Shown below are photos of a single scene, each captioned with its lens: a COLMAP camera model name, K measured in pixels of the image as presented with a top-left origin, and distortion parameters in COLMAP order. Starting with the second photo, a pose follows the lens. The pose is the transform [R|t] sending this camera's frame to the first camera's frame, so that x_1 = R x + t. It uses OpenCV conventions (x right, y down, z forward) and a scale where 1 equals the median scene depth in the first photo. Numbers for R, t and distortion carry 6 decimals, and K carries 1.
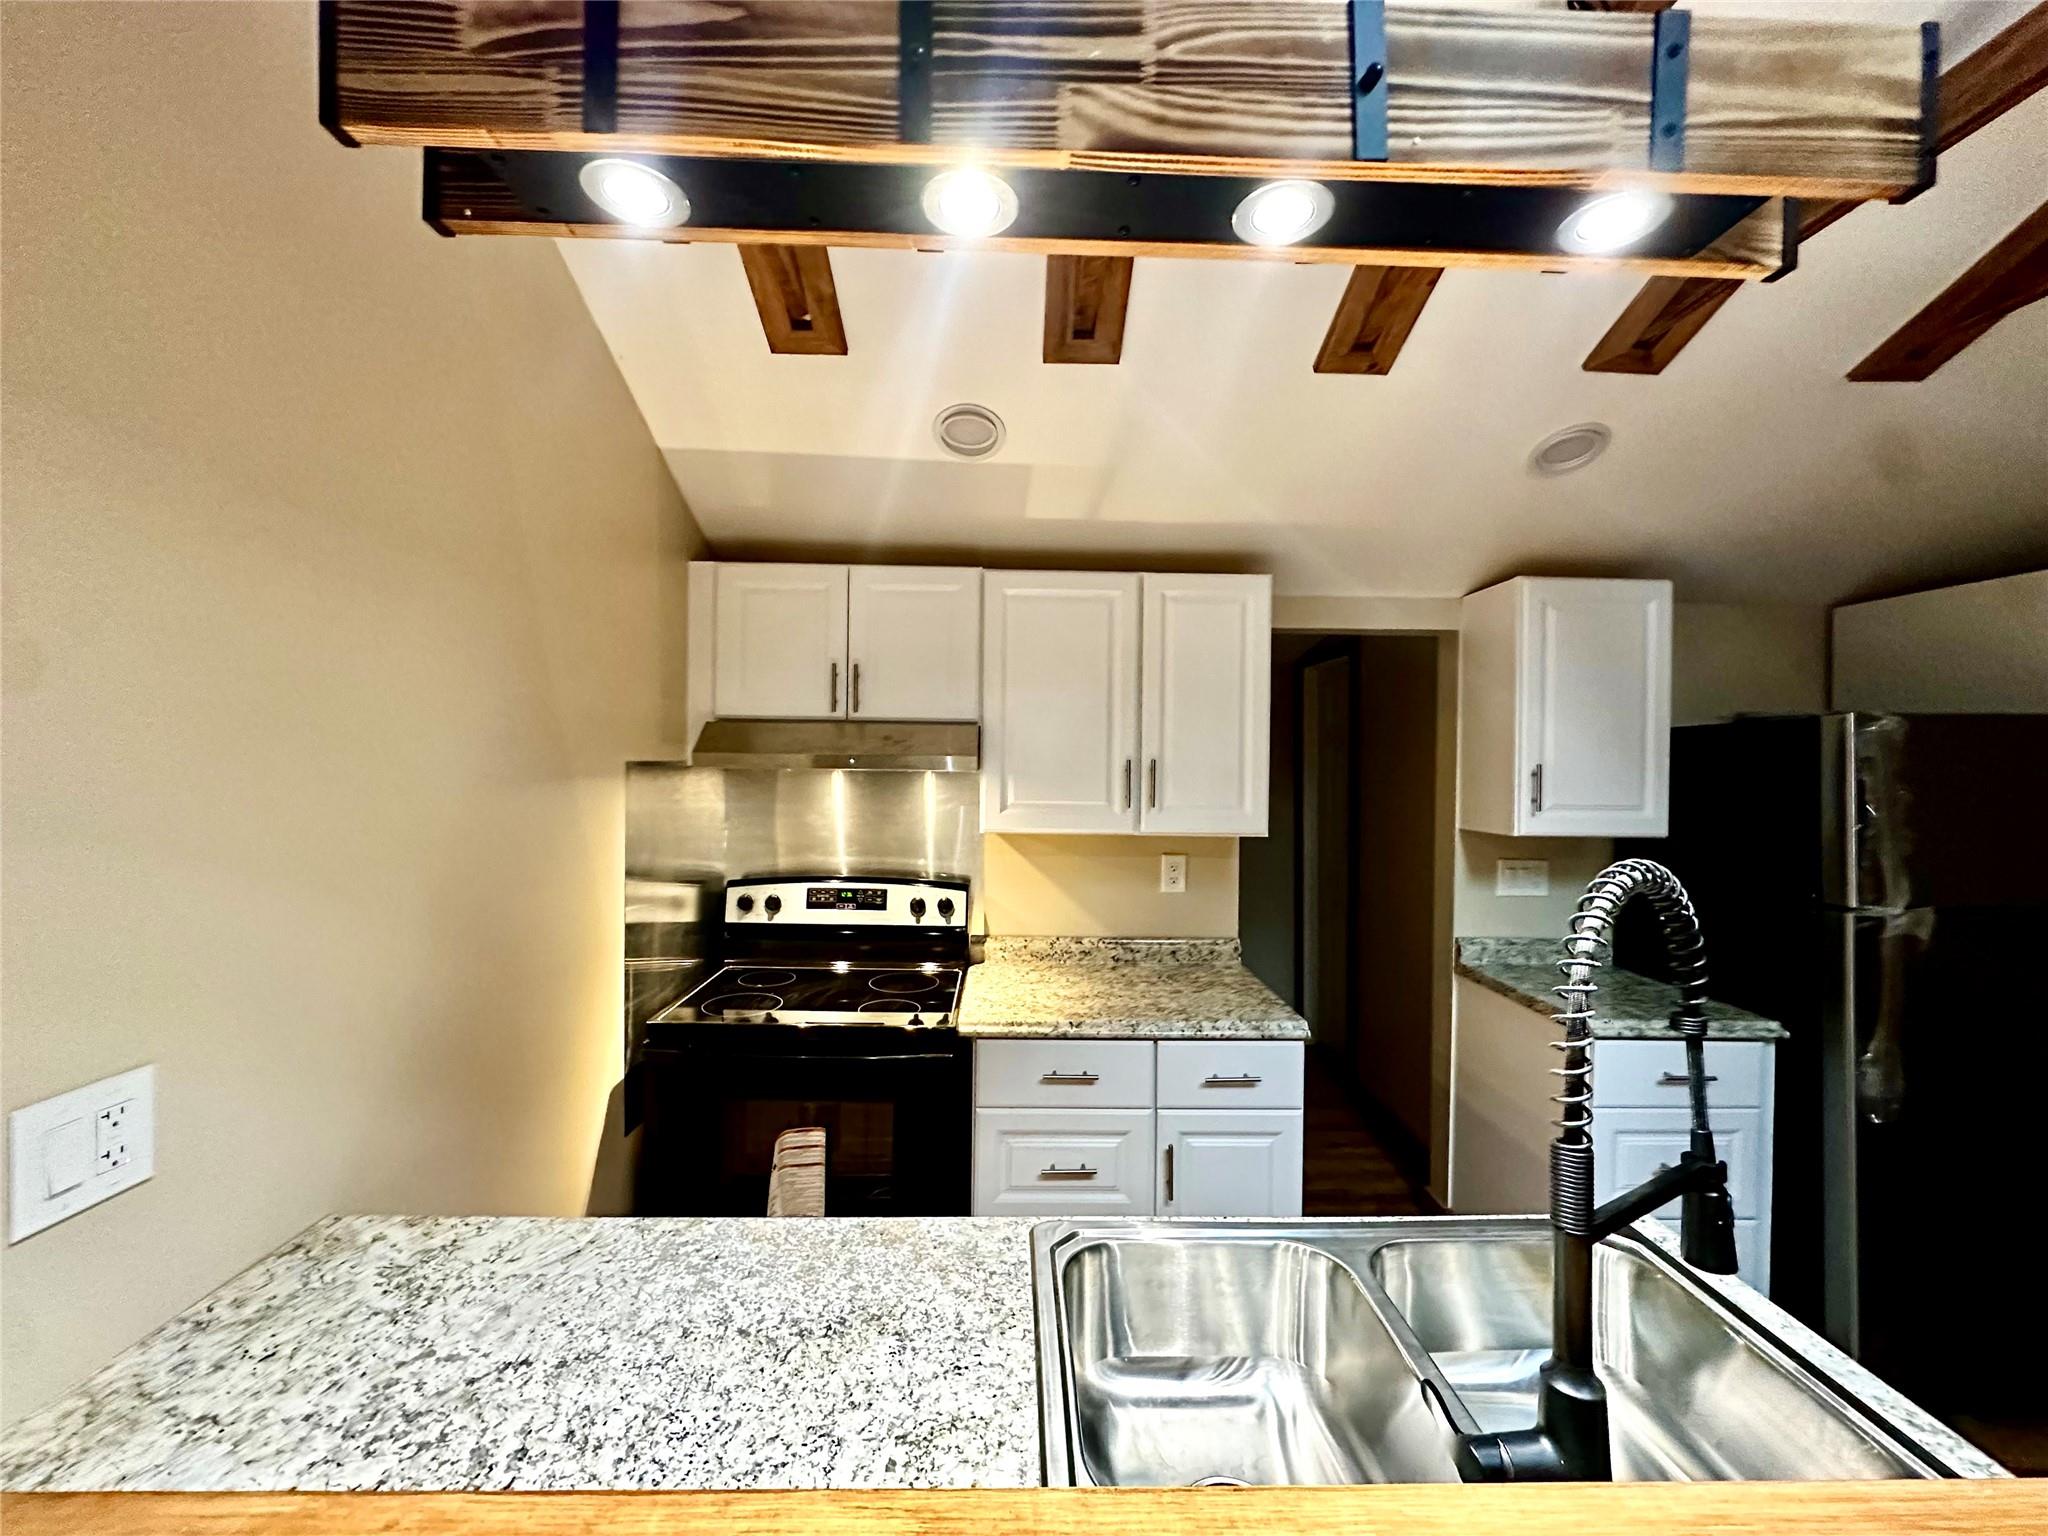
lens RADIAL K [[818.9, 0, 1032.5], [0, 818.9, 768.7], [0, 0, 1]] dist [-0.001077, -0.000023]
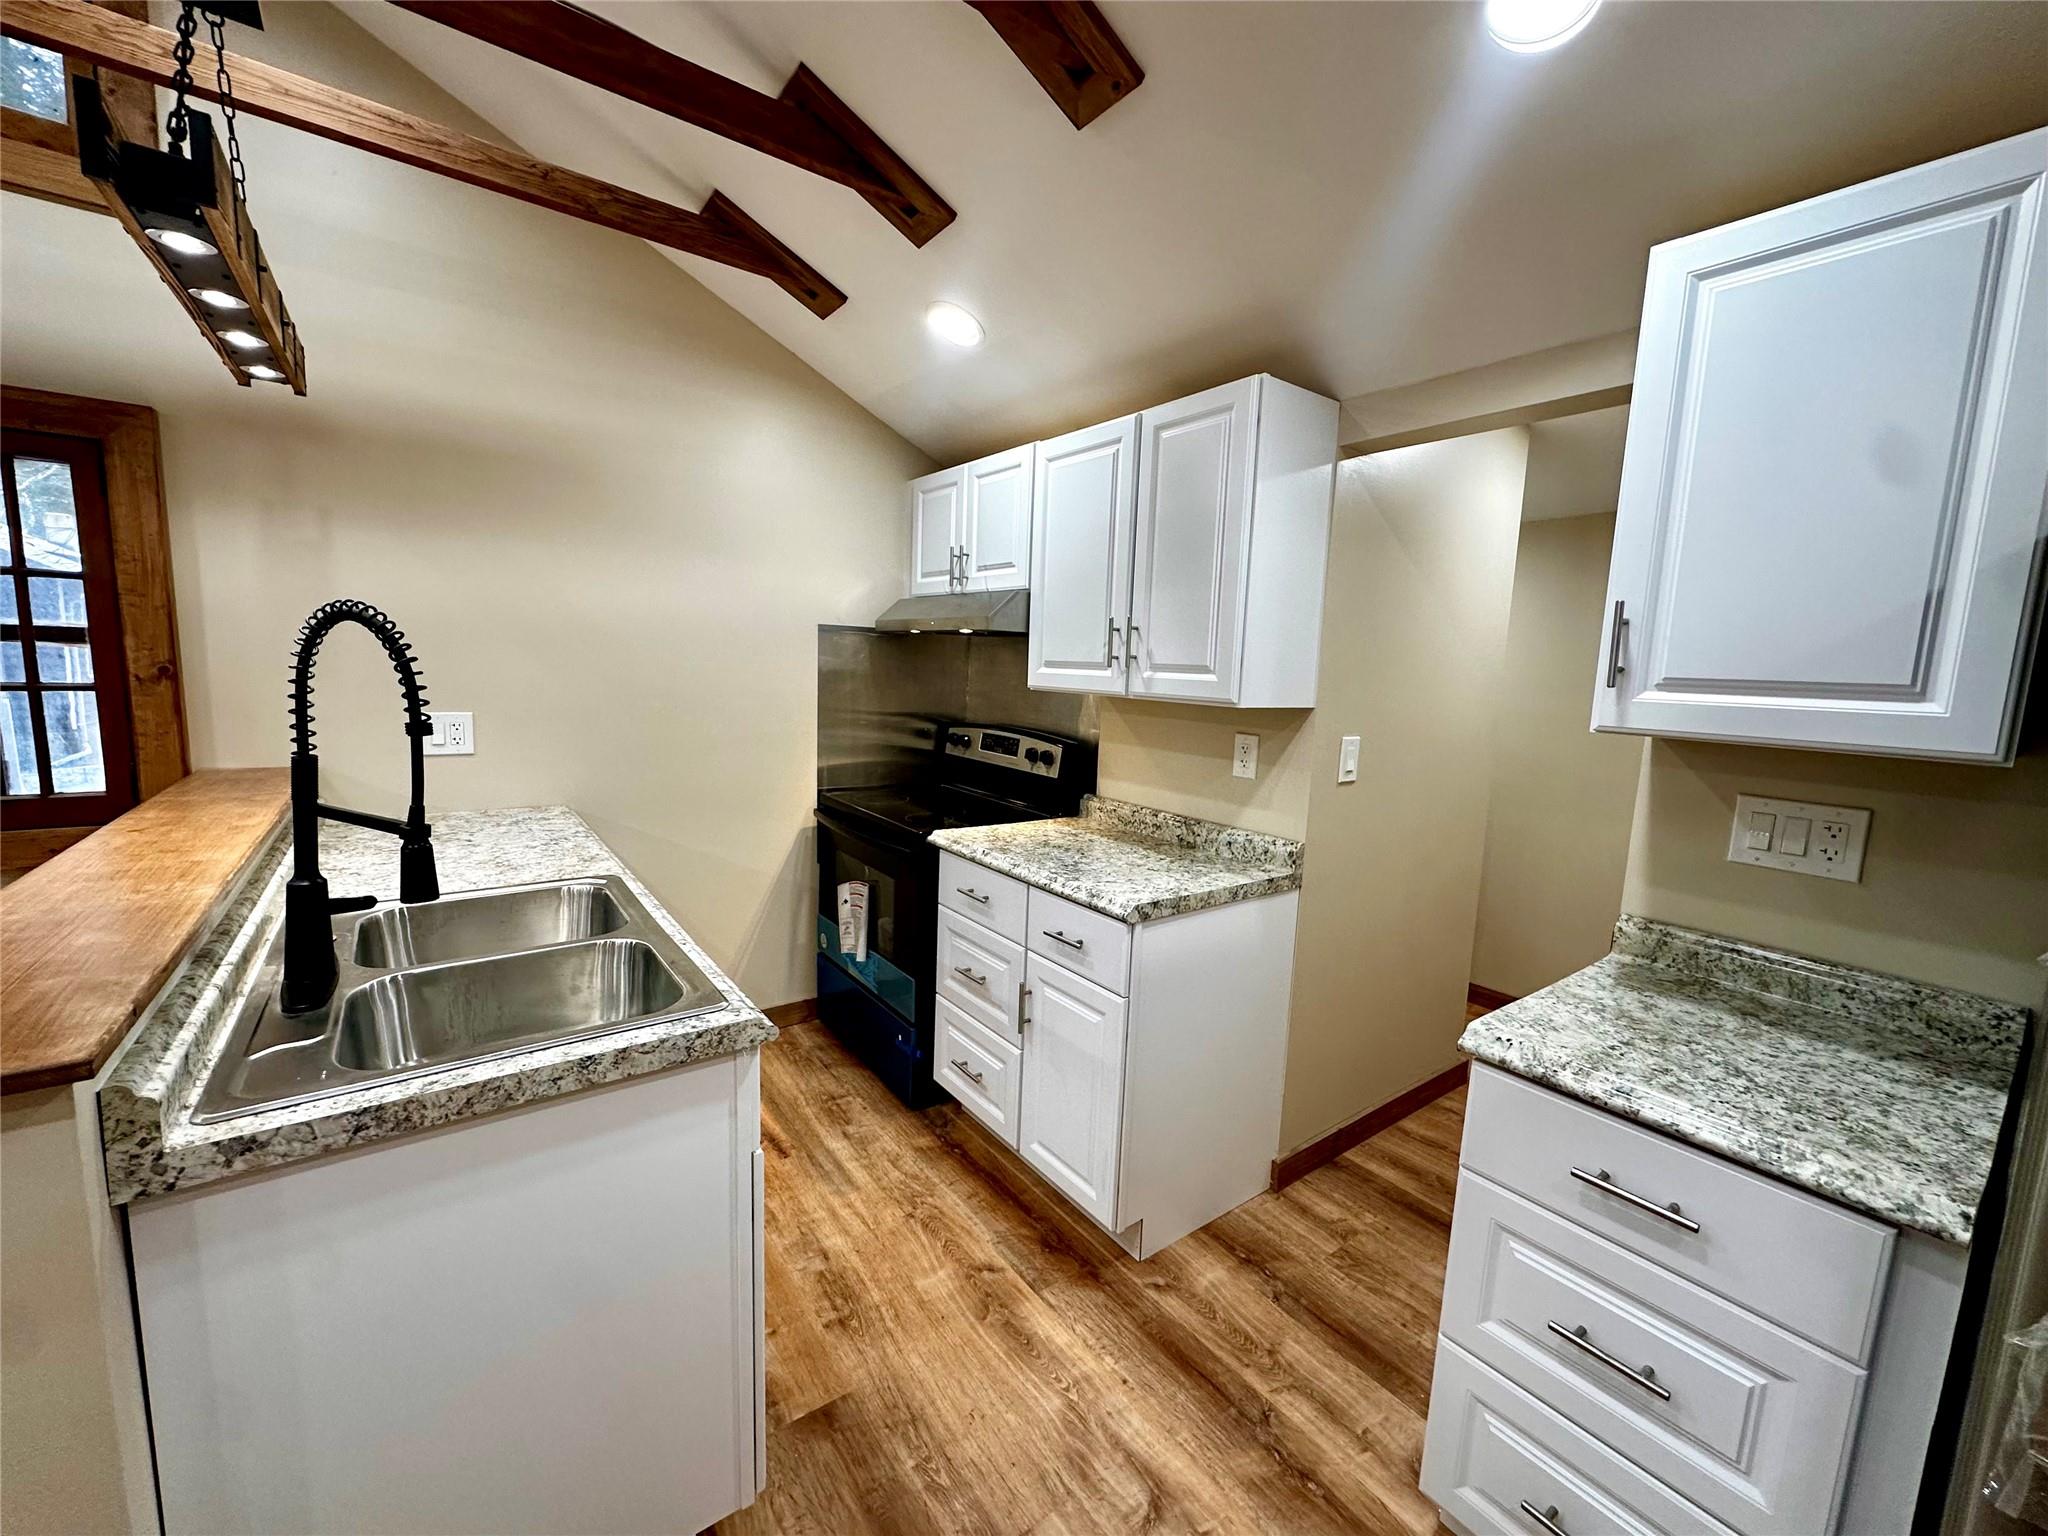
lens RADIAL K [[818.9, 0, 1032.5], [0, 818.9, 768.7], [0, 0, 1]] dist [-0.001077, -0.000023]
pose [[0.571912, 0.116018, -0.812069, 0.850183], [-0.042784, 0.992819, 0.111711, 0.060310], [0.819198, -0.029145, 0.572769, 0.357699]]
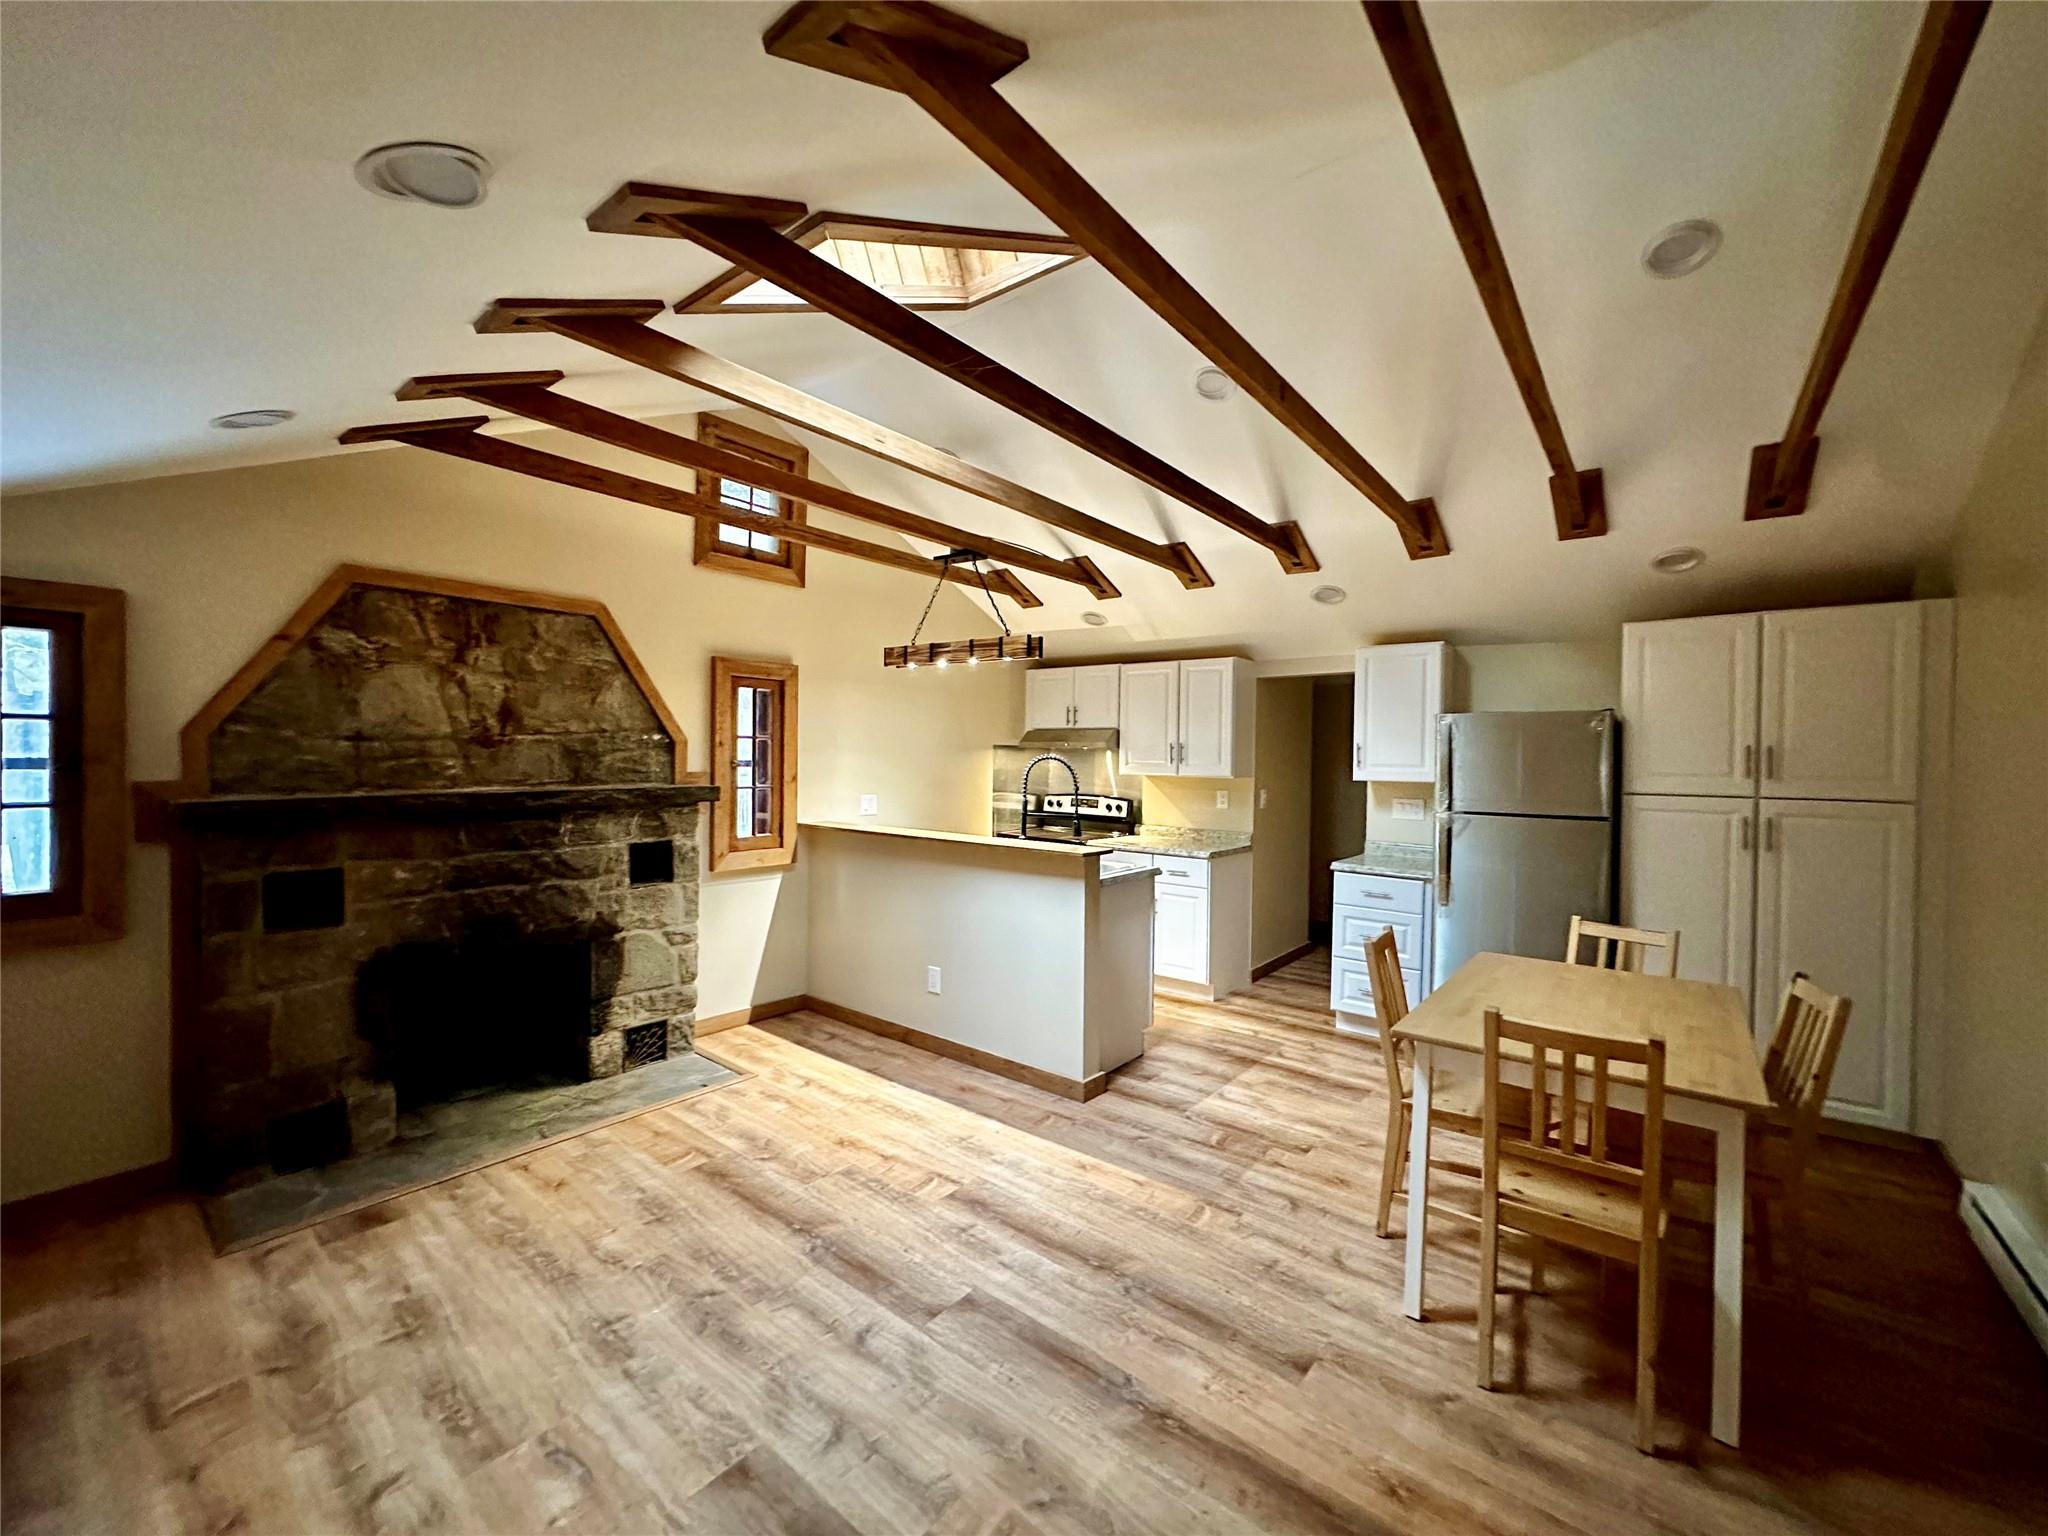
lens RADIAL K [[808.8, 0, 1024.0], [0, 808.8, 768.0], [0, 0, 1]] dist [-0.078887, -0.000028]
pose [[0.754270, 0.007114, -0.656526, 1.259657], [-0.001711, 0.999959, 0.008870, 0.038035], [0.656562, -0.005567, 0.754252, -0.947381]]
